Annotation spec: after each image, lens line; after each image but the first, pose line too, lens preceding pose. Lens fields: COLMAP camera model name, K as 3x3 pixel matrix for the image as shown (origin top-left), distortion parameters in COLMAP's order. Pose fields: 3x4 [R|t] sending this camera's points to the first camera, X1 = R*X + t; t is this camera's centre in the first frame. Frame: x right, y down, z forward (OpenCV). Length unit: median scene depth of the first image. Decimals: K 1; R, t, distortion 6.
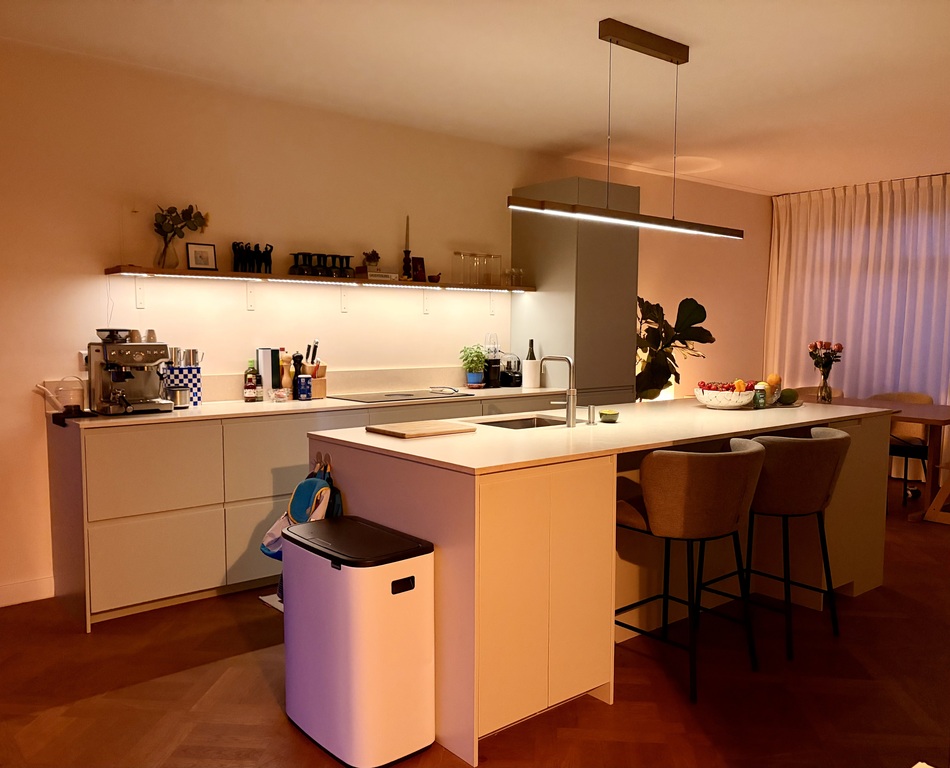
lens RADIAL K [[792.0, 0, 474.7], [0, 792.0, 387.0], [0, 0, 1]] dist [0.013969, 0.004042]
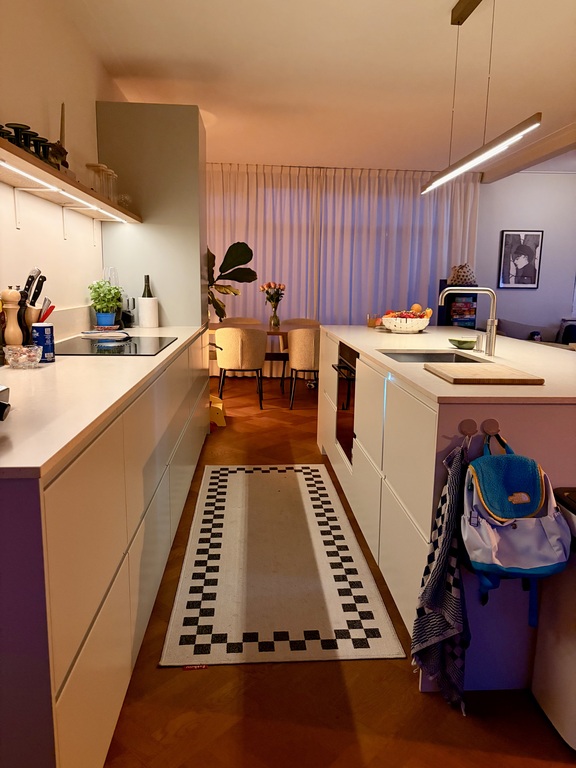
lens RADIAL K [[580.5, 0, 288.6], [0, 580.5, 383.9], [0, 0, 1]] dist [0.038240, 0.002023]
pose [[0.583505, -0.127565, 0.802028, -0.388877], [0.038248, 0.990807, 0.129765, -0.014932], [-0.811209, -0.045043, 0.583020, 0.442489]]
